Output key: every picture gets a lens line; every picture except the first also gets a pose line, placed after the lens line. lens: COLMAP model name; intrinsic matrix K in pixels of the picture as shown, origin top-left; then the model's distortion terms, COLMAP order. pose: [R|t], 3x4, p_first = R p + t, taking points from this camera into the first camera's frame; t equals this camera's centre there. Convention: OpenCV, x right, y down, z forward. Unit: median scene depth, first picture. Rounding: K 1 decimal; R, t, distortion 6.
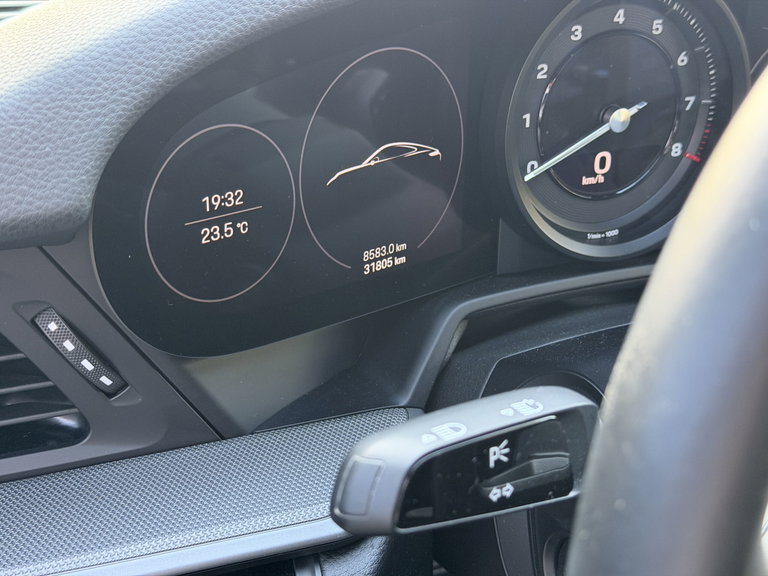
lens RADIAL K [[1032.4, 0, 384.0], [0, 1032.4, 288.0], [0, 0, 1]] dist [0.149230, -0.042811]
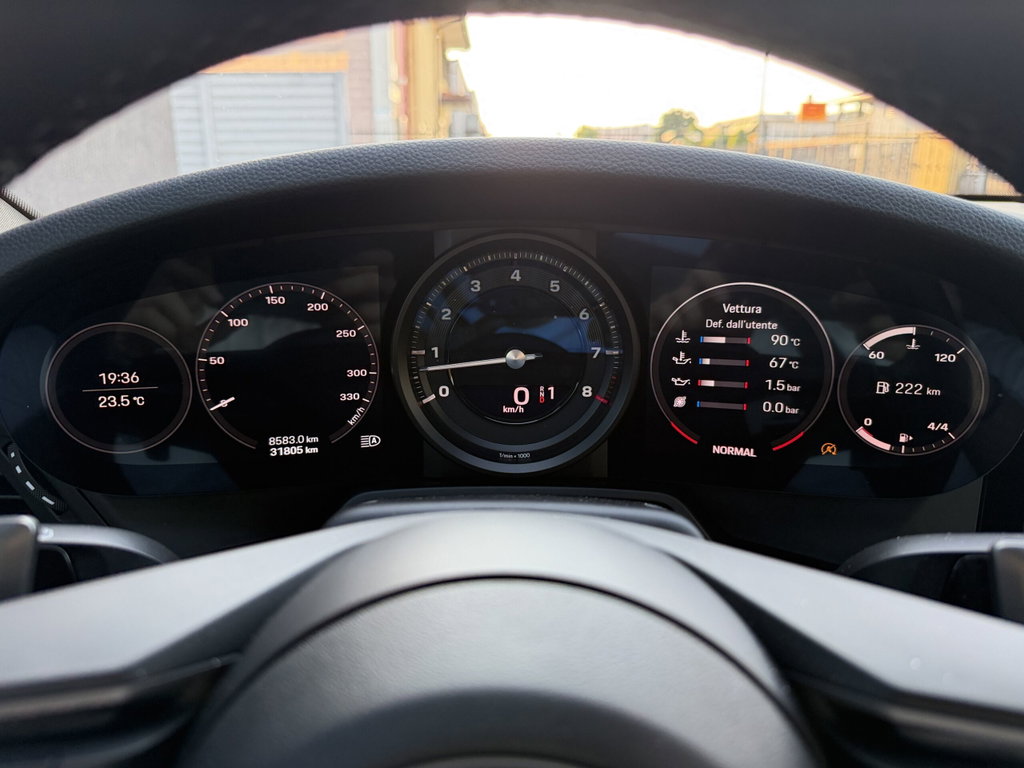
lens RADIAL K [[706.4, 0, 512.0], [0, 706.4, 384.0], [0, 0, 1]] dist [0.074493, -0.115507]
pose [[0.910048, 0.064747, -0.409414, 0.592601], [-0.147236, 0.973806, -0.173273, 0.008922], [0.387471, 0.217967, 0.895744, 0.299372]]
